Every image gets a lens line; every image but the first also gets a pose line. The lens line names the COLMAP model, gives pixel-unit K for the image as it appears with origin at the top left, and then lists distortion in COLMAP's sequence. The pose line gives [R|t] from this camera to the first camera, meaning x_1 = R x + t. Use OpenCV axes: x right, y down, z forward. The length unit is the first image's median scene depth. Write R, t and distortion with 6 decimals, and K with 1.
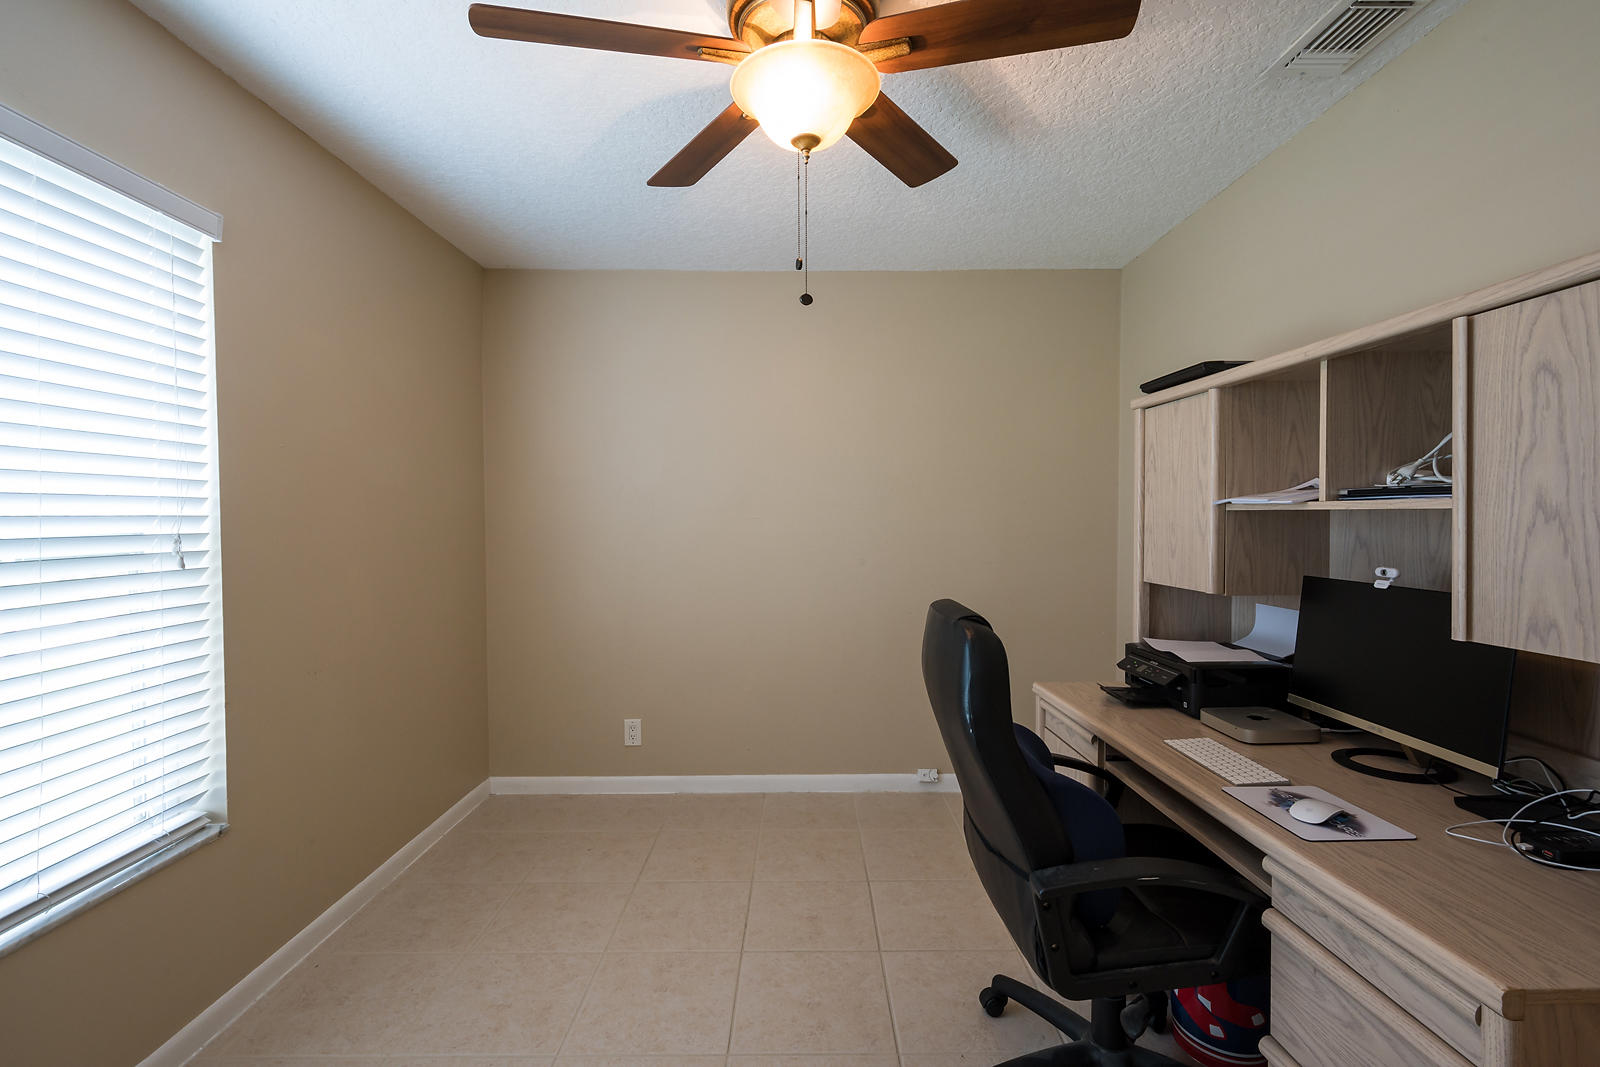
lens RADIAL K [[713.5, 0, 797.2], [0, 713.5, 532.7], [0, 0, 1]] dist [-0.002706, 0.001411]
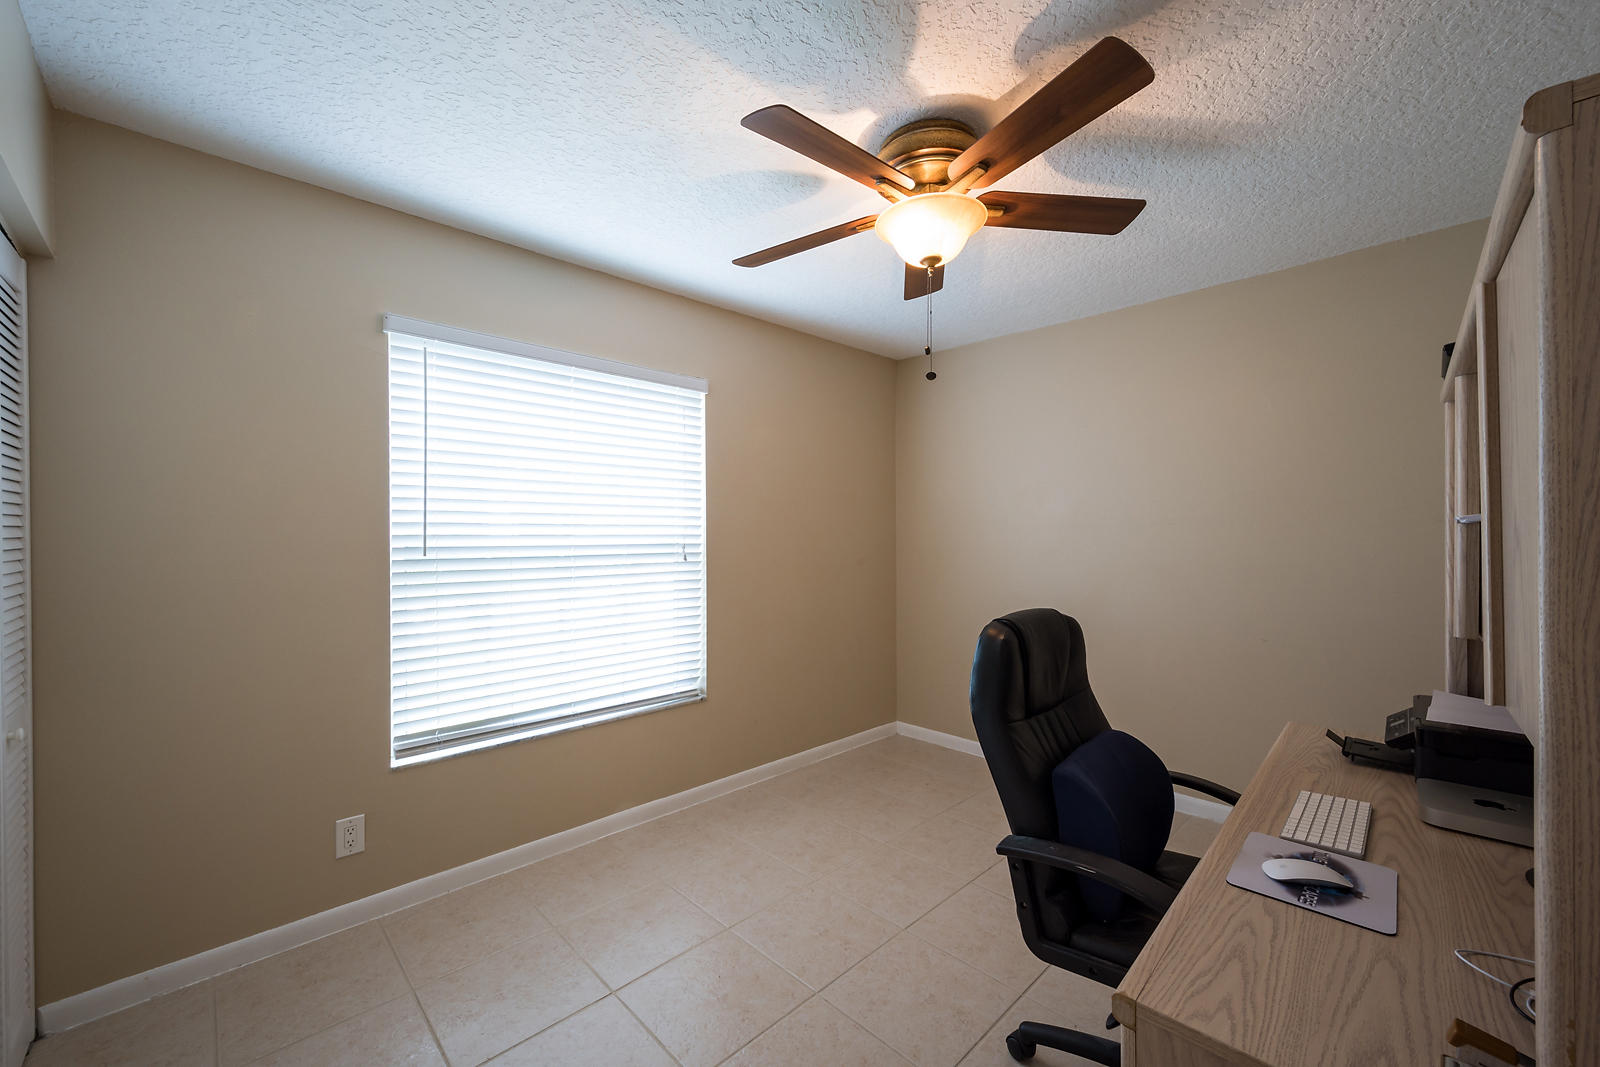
lens RADIAL K [[625.7, 0, 803.8], [0, 625.7, 531.8], [0, 0, 1]] dist [0.000011, 0.000109]
pose [[0.698759, -0.000617, -0.715357, 0.604545], [-0.017798, 0.999675, -0.018247, -0.005118], [0.715136, 0.025483, 0.698521, 0.003631]]
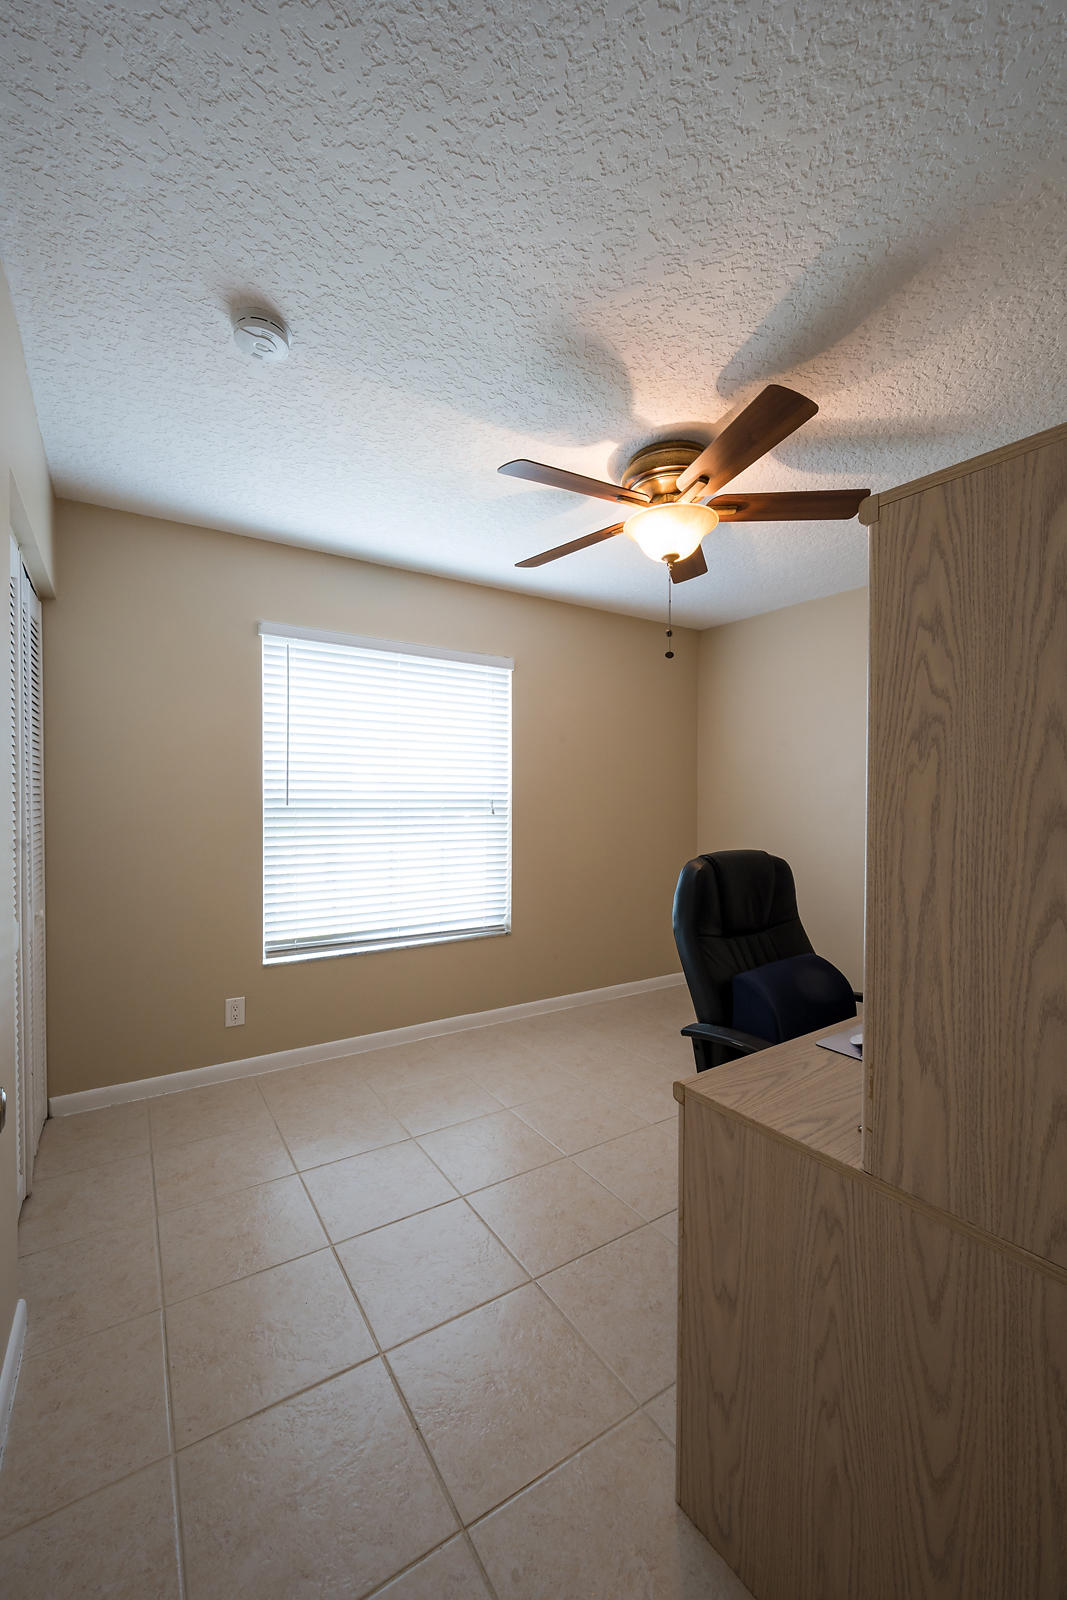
lens RADIAL K [[625.7, 0, 534.8], [0, 625.7, 803.1], [0, 0, 1]] dist [0.000011, 0.000109]
pose [[0.547761, 0.010766, -0.836566, 0.896984], [-0.027106, 0.999621, -0.004883, 0.018776], [0.836196, 0.025351, 0.547845, -0.016377]]
